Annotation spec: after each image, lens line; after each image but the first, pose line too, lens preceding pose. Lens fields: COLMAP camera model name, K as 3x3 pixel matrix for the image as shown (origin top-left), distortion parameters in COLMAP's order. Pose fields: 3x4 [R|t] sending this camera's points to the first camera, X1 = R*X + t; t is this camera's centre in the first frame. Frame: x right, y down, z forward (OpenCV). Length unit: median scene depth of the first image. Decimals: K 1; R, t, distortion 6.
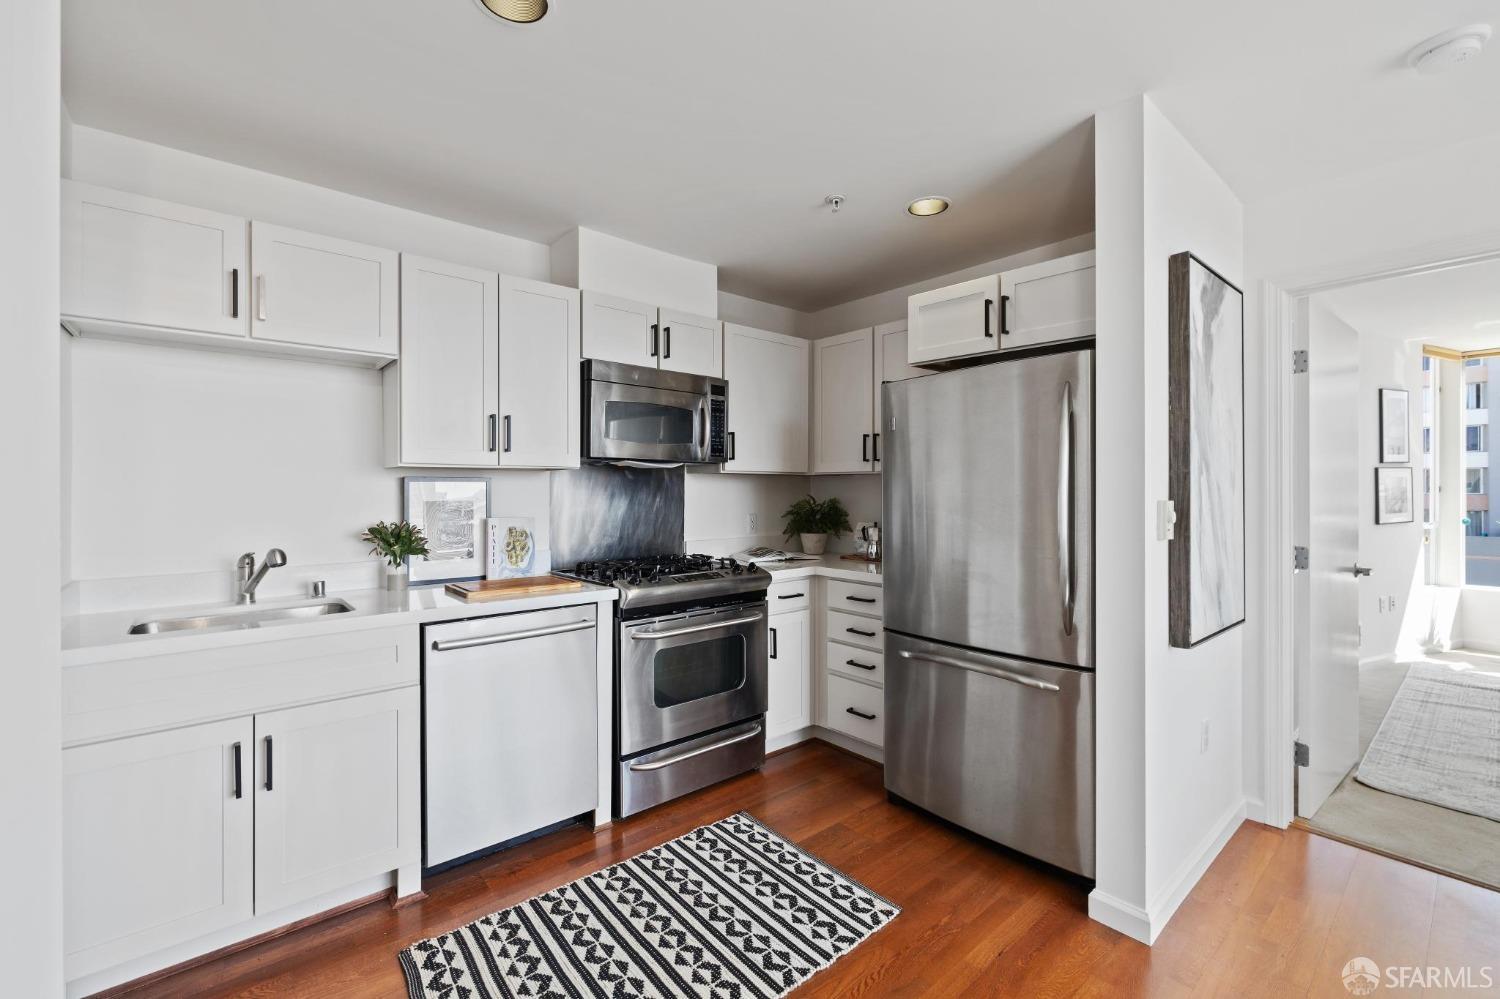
lens RADIAL K [[633.2, 0, 742.8], [0, 633.2, 491.4], [0, 0, 1]] dist [0.000658, 0.000047]
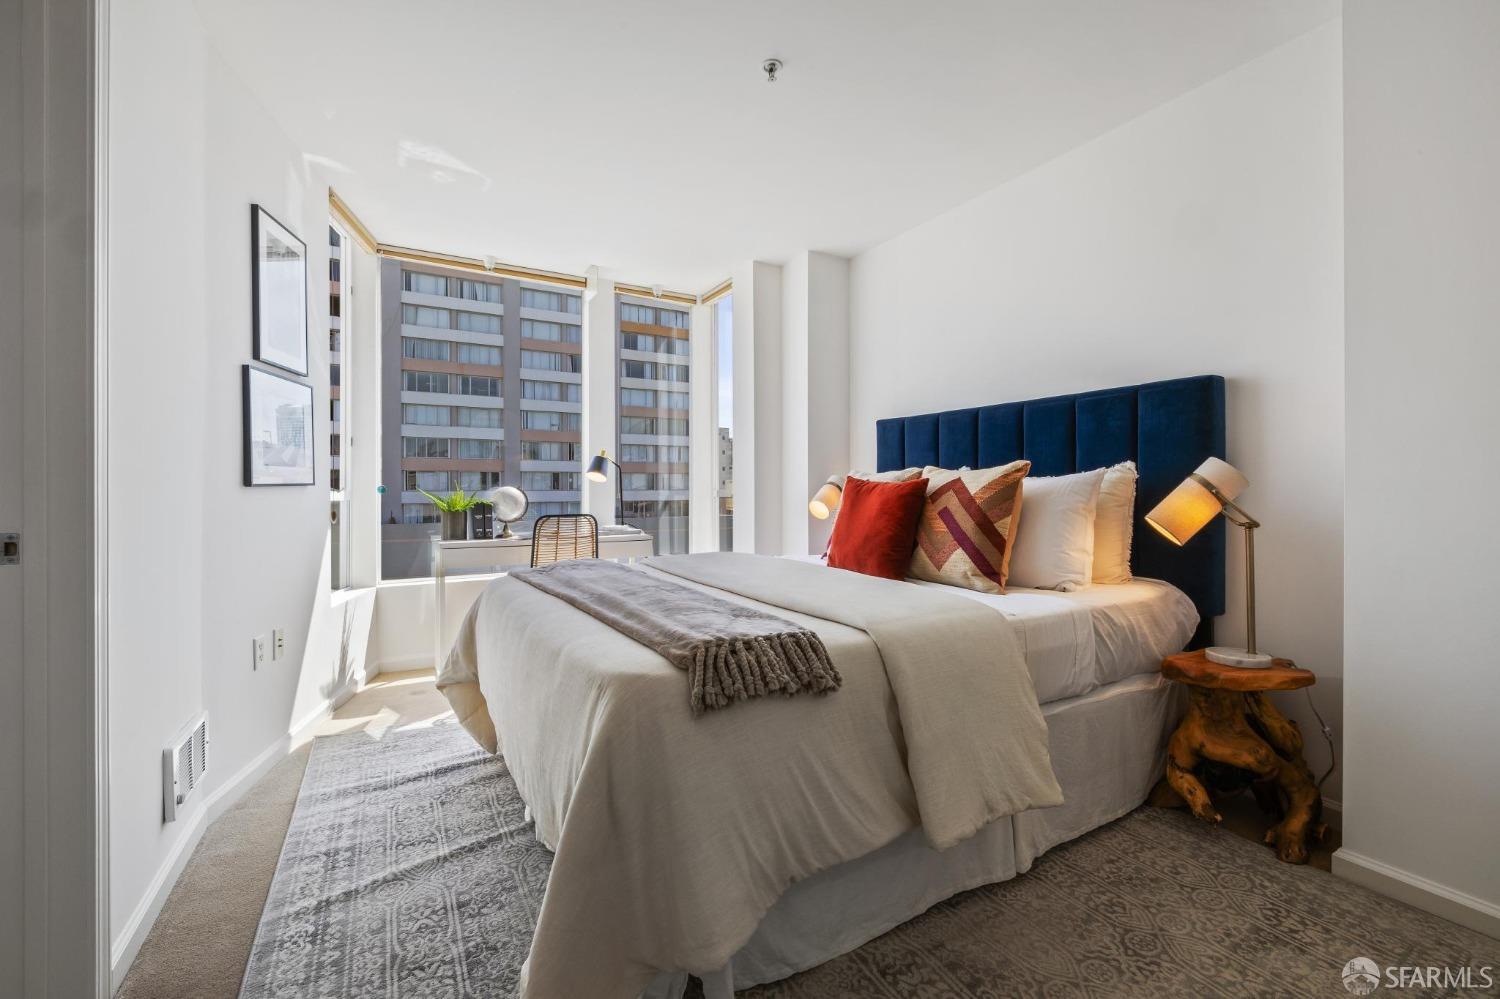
lens RADIAL K [[630.6, 0, 746.9], [0, 630.6, 486.7], [0, 0, 1]] dist [0.000541, -0.000032]
pose [[0.176727, 0.005037, 0.984247, 0.967453], [0.004151, 0.999974, -0.005862, 0.090634], [-0.984251, 0.005121, 0.176702, 0.881360]]
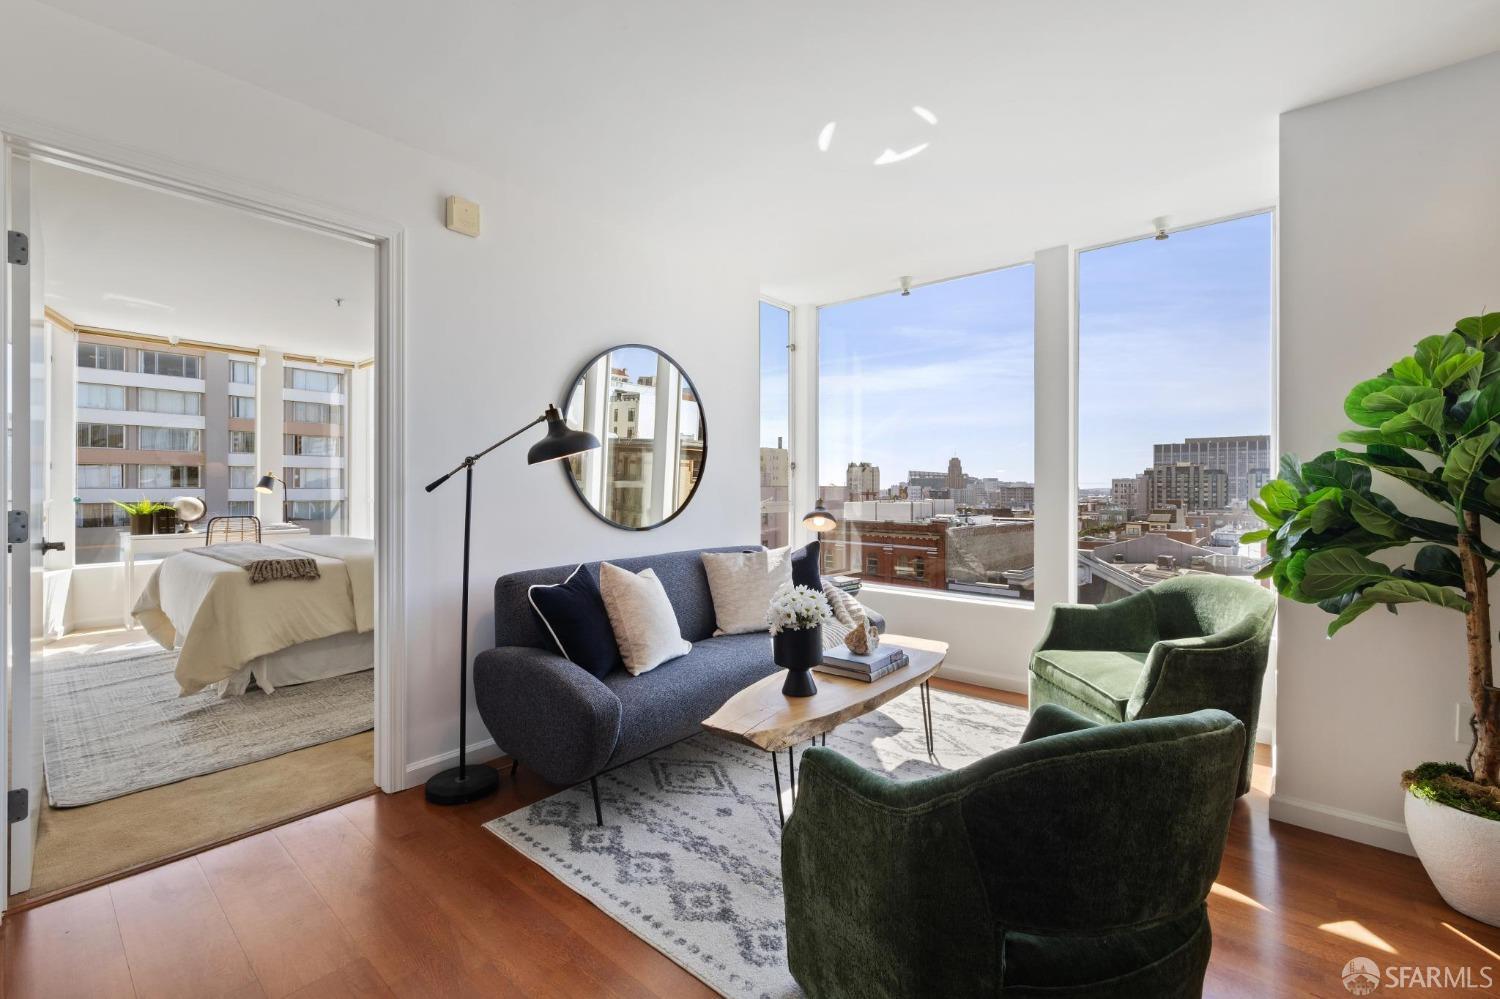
lens RADIAL K [[622.2, 0, 738.1], [0, 622.2, 489.5], [0, 0, 1]] dist [0.000008, 0.000196]
pose [[-0.160278, -0.000875, 0.987071, 0.060855], [-0.001739, 0.999998, 0.000605, 0.052755], [-0.987070, -0.001620, -0.160280, 0.271967]]
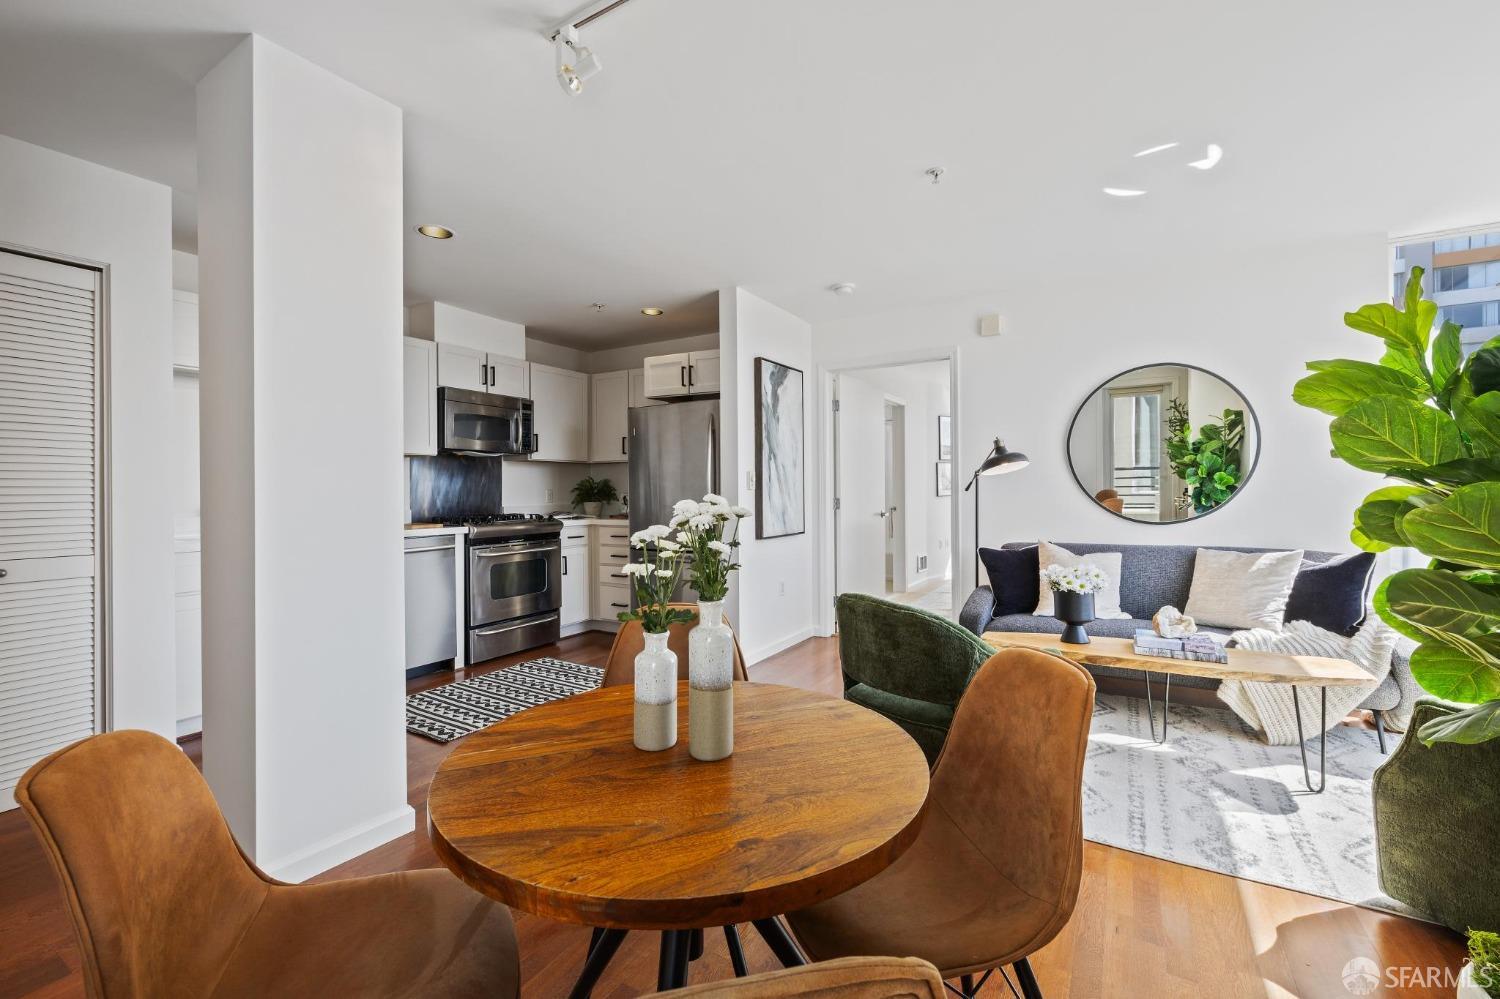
lens RADIAL K [[633.2, 0, 742.8], [0, 633.2, 491.4], [0, 0, 1]] dist [0.000658, 0.000047]
pose [[0.949426, -0.006359, 0.313927, -0.026630], [0.006223, 0.999980, 0.001434, 0.052356], [-0.313929, 0.000592, 0.949446, -0.689940]]
